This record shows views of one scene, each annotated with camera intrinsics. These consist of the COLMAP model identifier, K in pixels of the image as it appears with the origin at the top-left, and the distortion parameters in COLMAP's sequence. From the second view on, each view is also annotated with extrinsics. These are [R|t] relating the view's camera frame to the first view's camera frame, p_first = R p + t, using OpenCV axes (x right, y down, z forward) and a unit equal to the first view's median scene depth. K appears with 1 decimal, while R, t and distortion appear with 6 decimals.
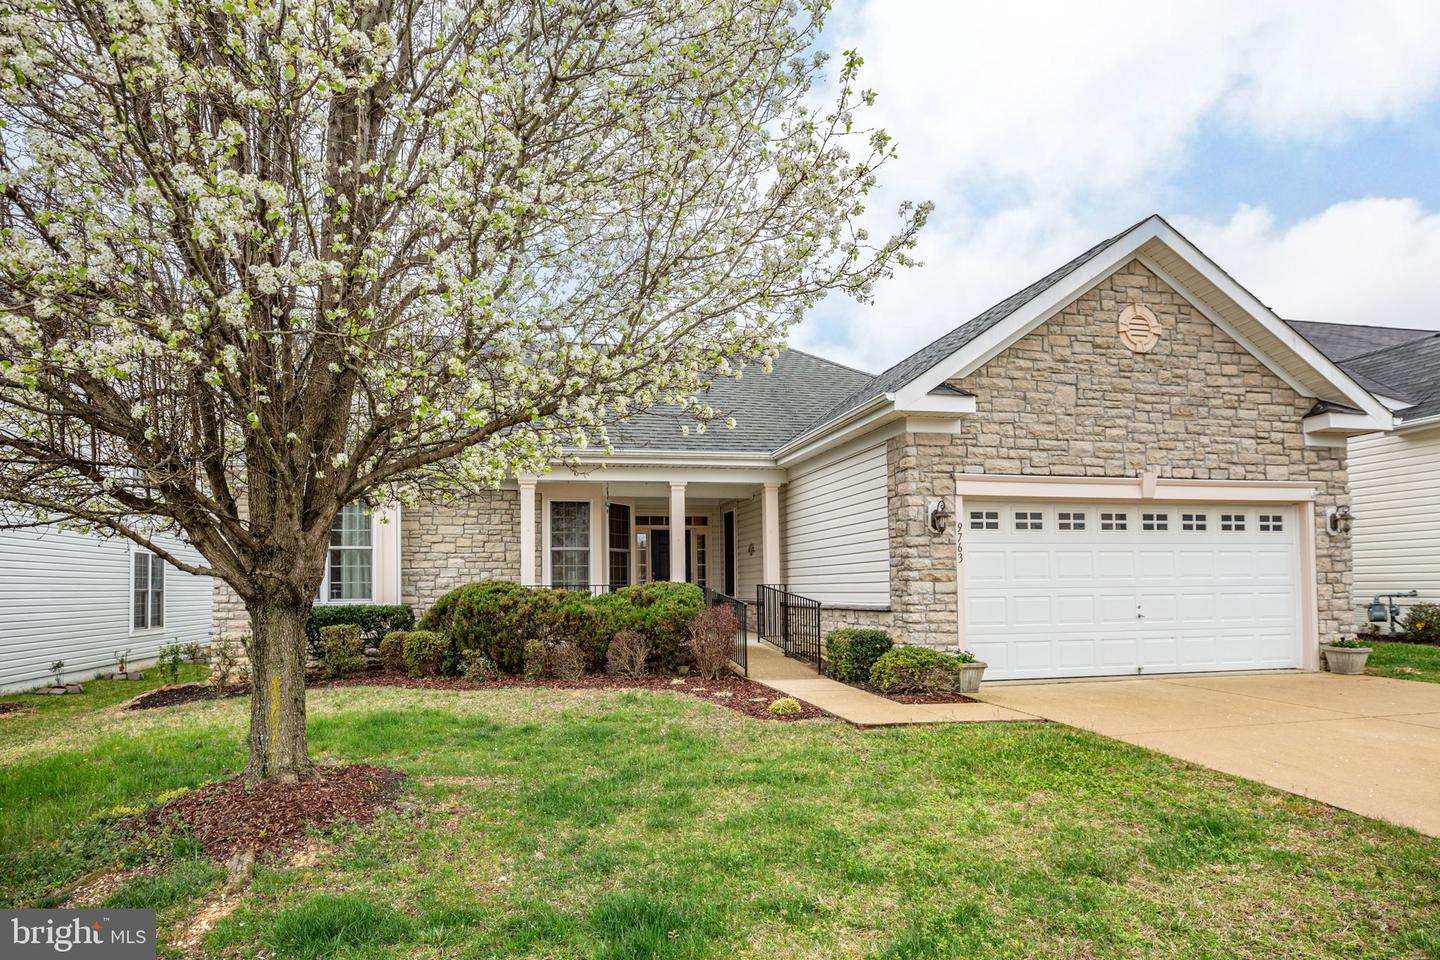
lens RADIAL K [[957.1, 0, 685.7], [0, 957.1, 537.6], [0, 0, 1]] dist [-0.056916, 0.032508]
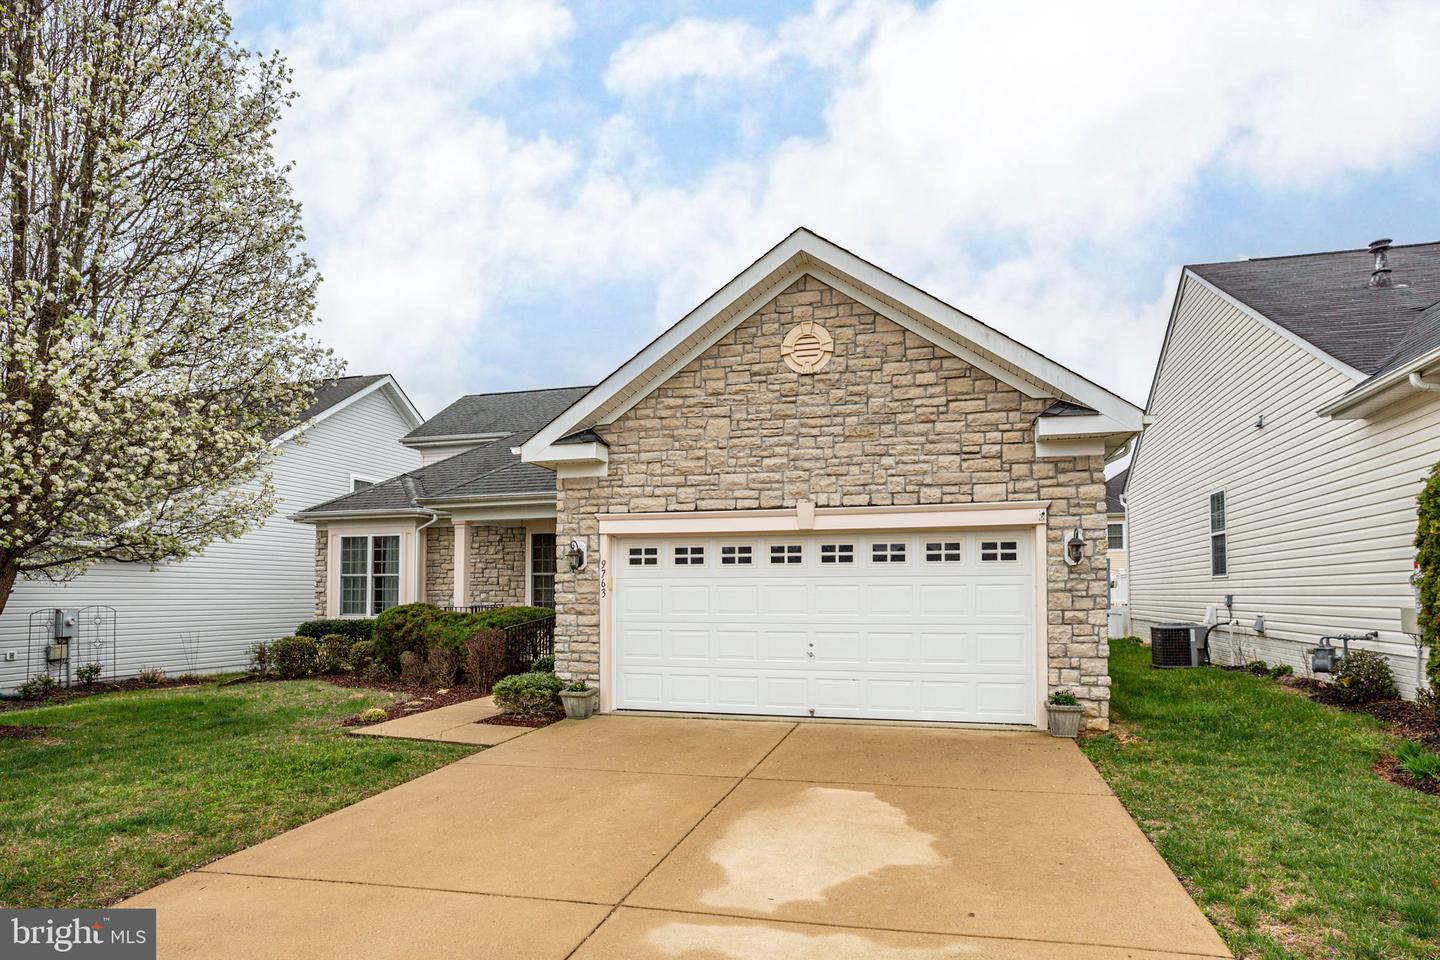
lens RADIAL K [[957.1, 0, 685.7], [0, 957.1, 537.6], [0, 0, 1]] dist [-0.056916, 0.032508]
pose [[0.850476, -0.022322, -0.525540, 0.866536], [0.023083, 0.999721, -0.005109, -0.030860], [0.525507, -0.007786, 0.850754, 0.126909]]
